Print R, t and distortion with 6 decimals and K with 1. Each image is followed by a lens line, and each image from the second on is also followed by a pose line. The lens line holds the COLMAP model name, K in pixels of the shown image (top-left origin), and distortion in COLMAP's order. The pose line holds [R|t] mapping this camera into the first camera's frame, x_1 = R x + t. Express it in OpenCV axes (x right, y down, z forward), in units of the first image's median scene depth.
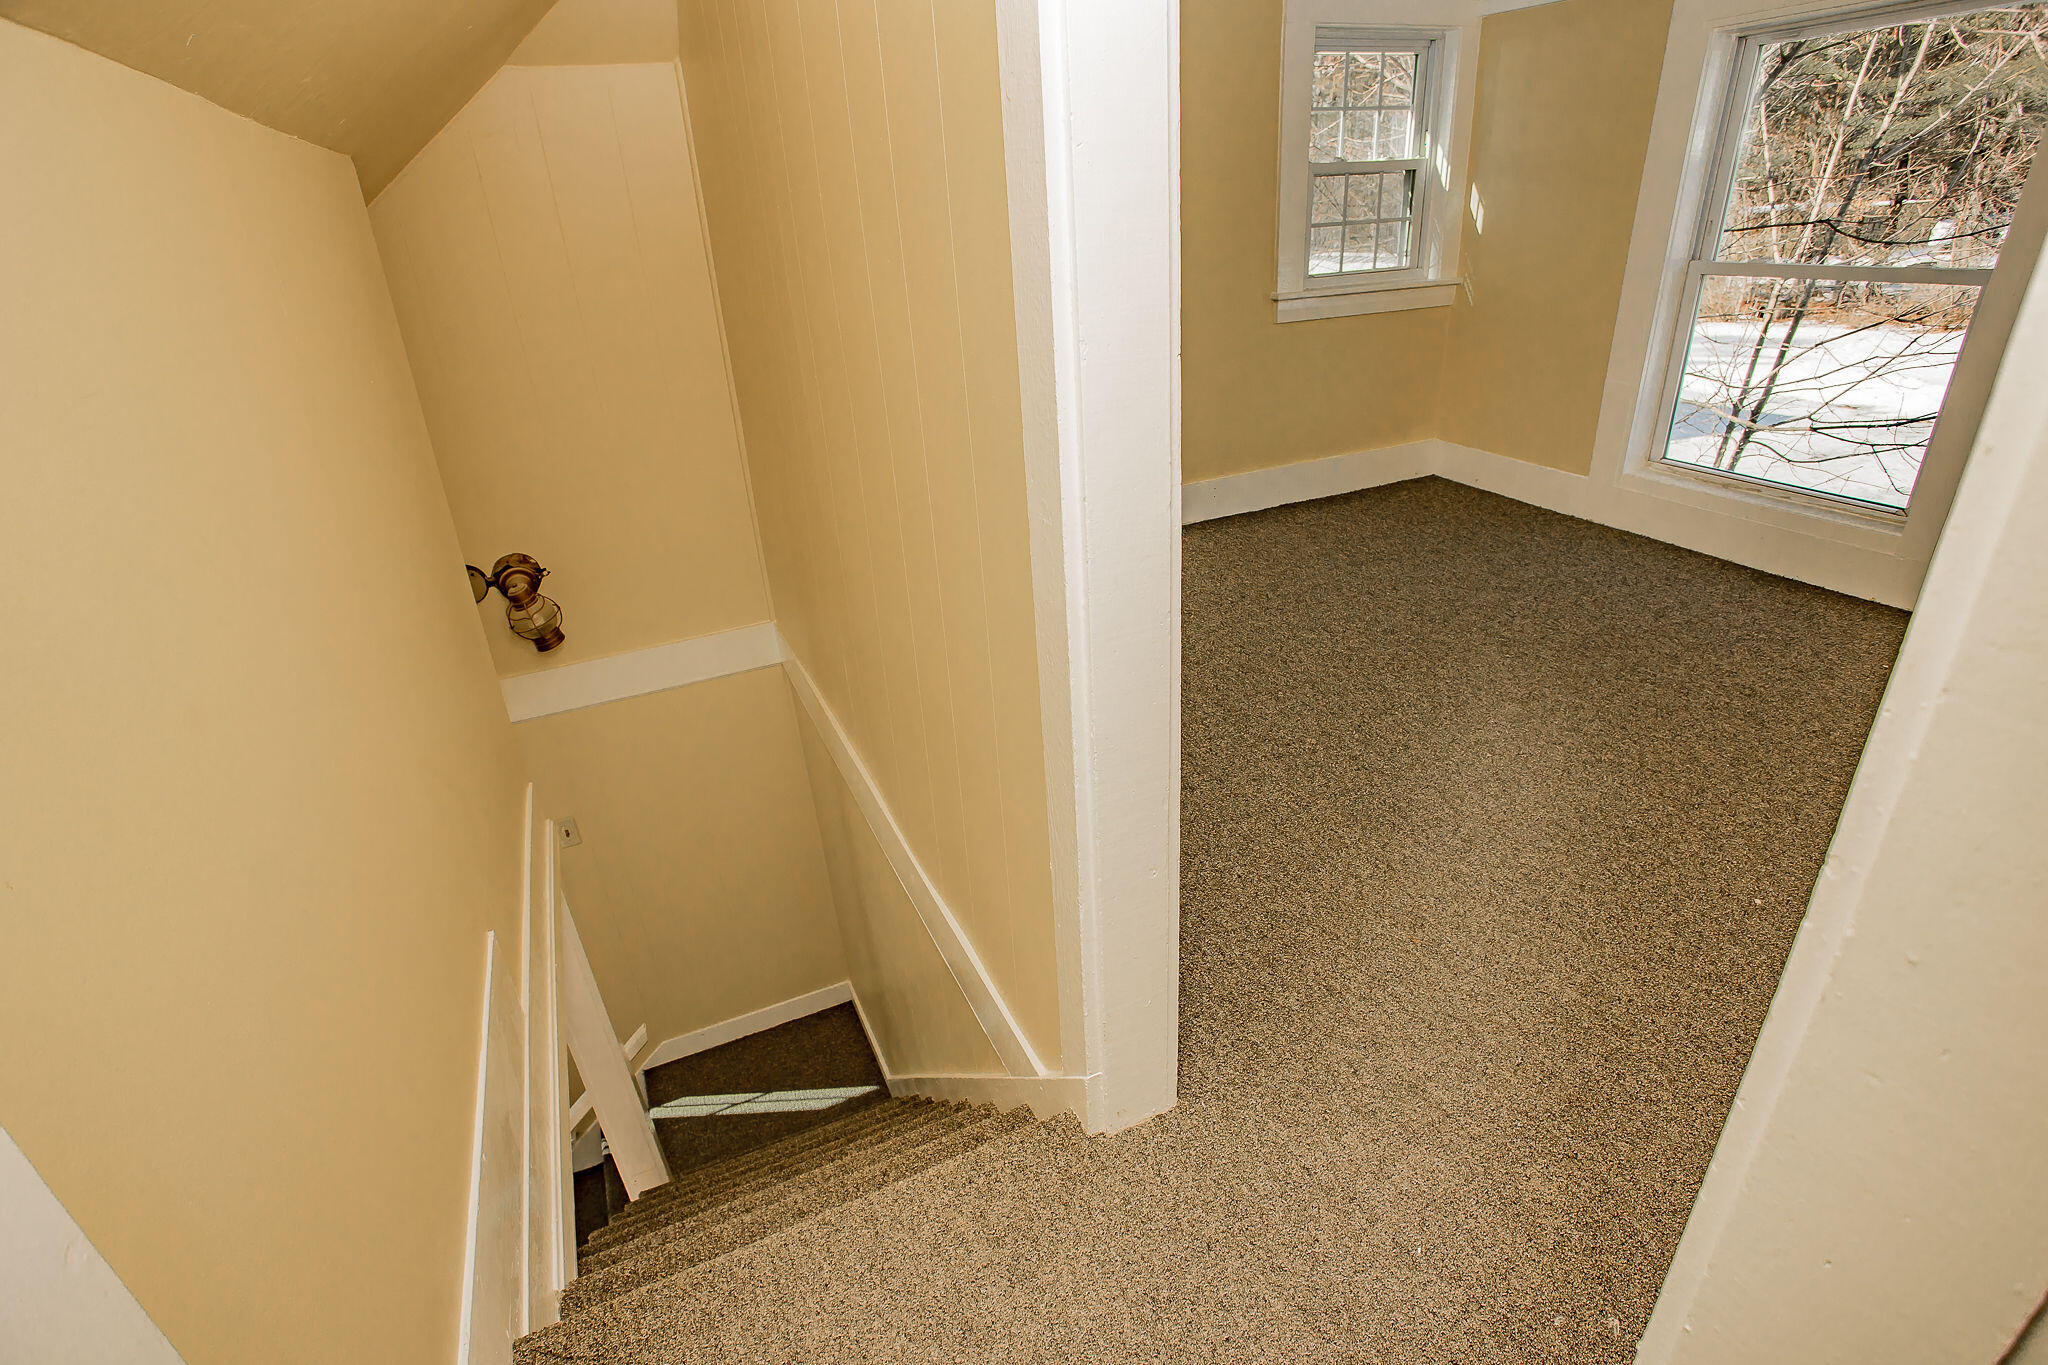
lens RADIAL K [[989.3, 0, 1026.7], [0, 989.3, 692.9], [0, 0, 1]] dist [-0.048830, 0.017165]
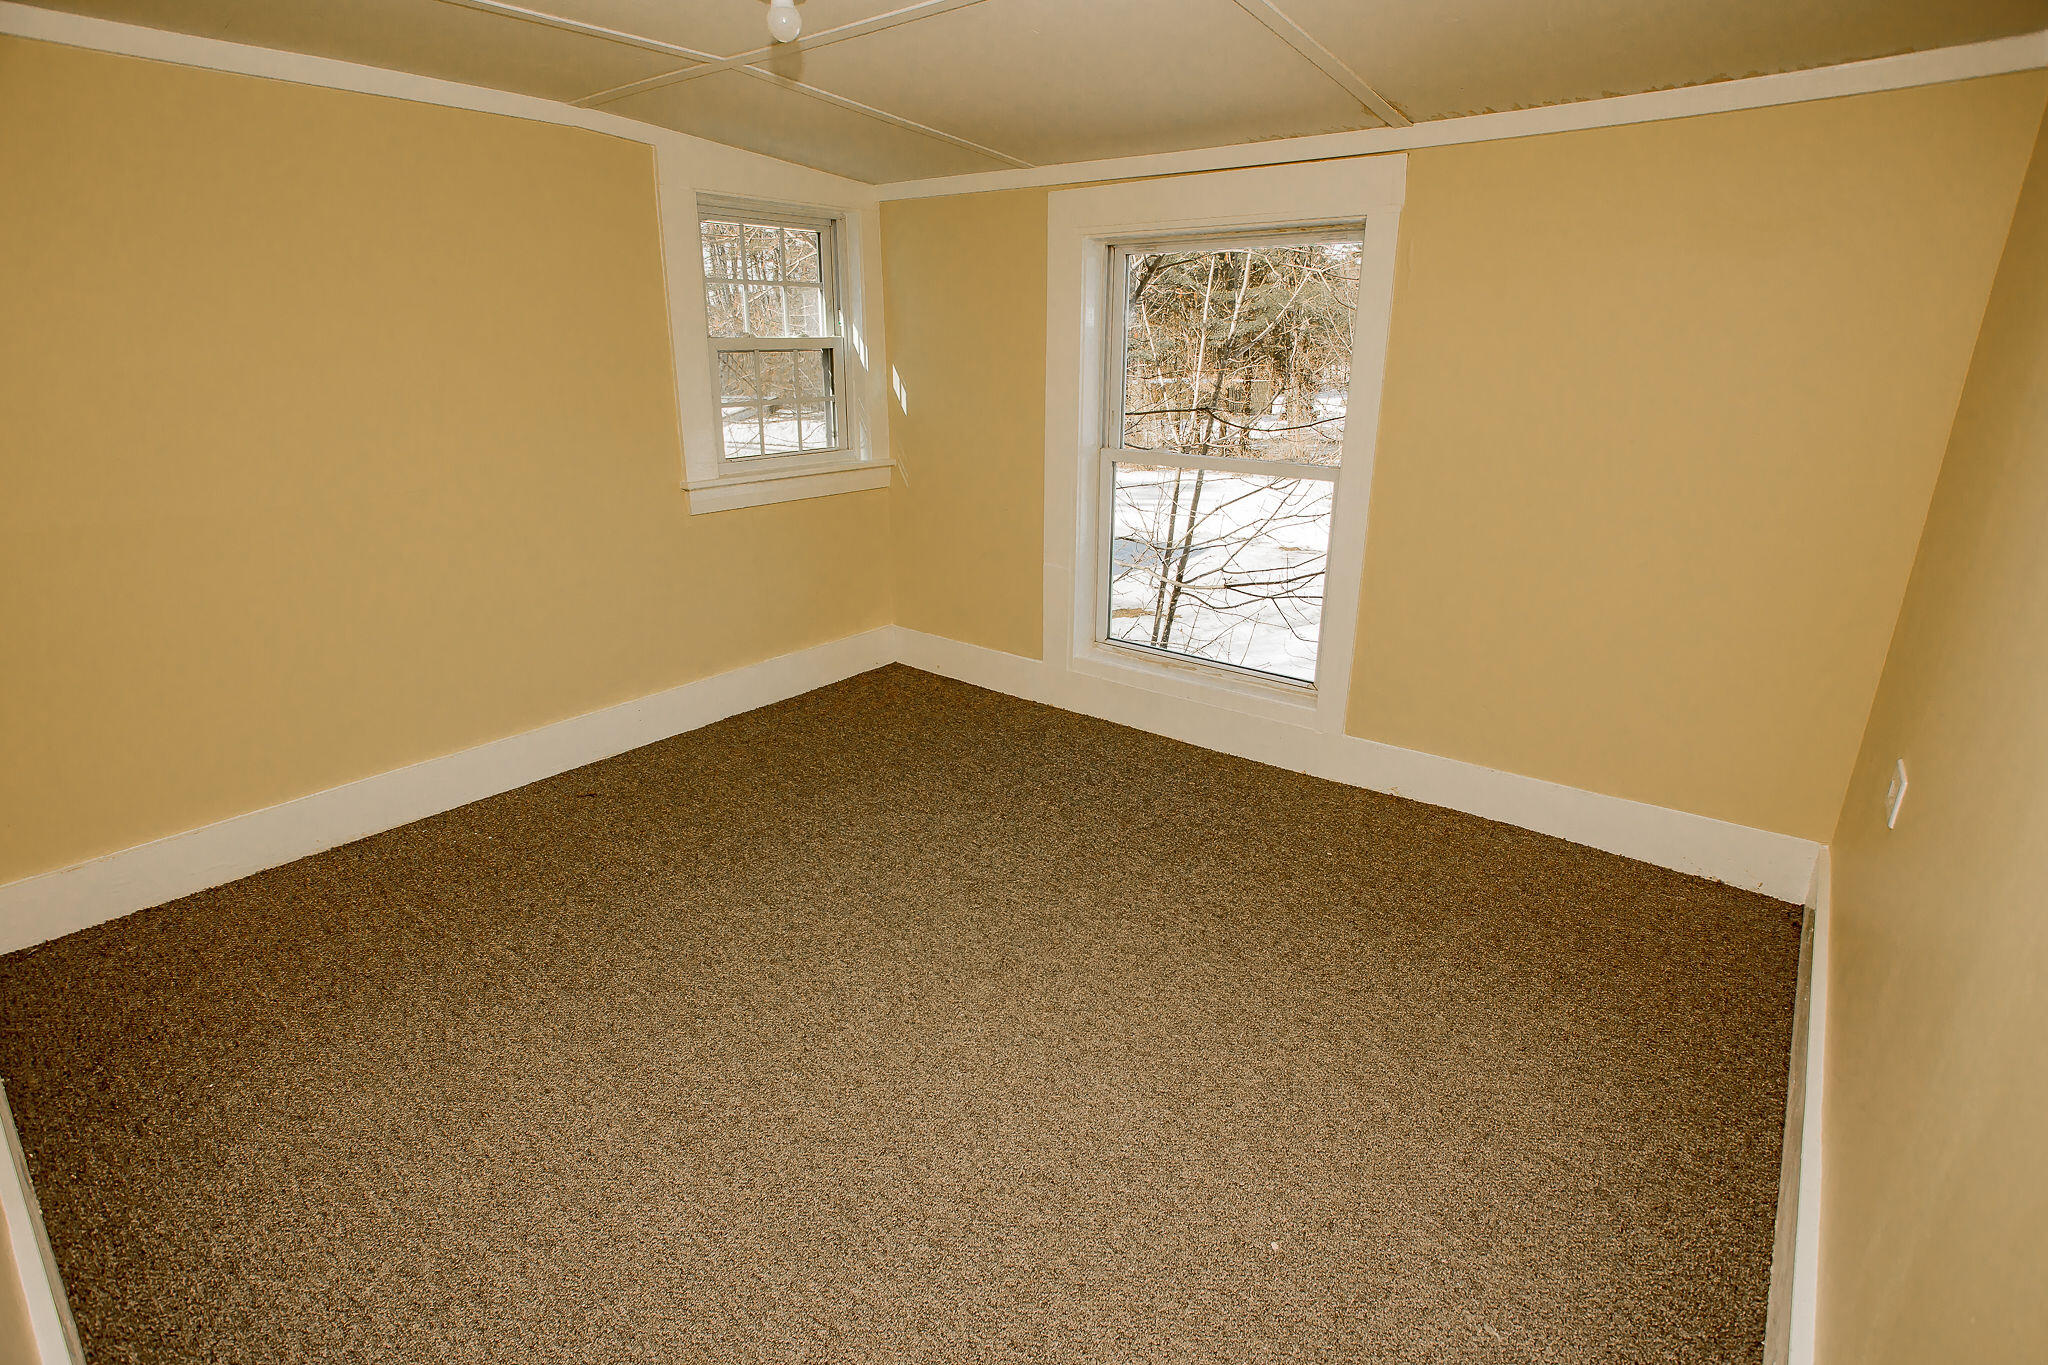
lens RADIAL K [[989.3, 0, 1008.9], [0, 989.3, 684.9], [0, 0, 1]] dist [-0.048830, 0.017165]
pose [[0.897732, -0.087593, 0.431747, 0.117256], [0.149341, 0.982514, -0.111192, -0.090690], [-0.414458, 0.164298, 0.895115, 0.136122]]
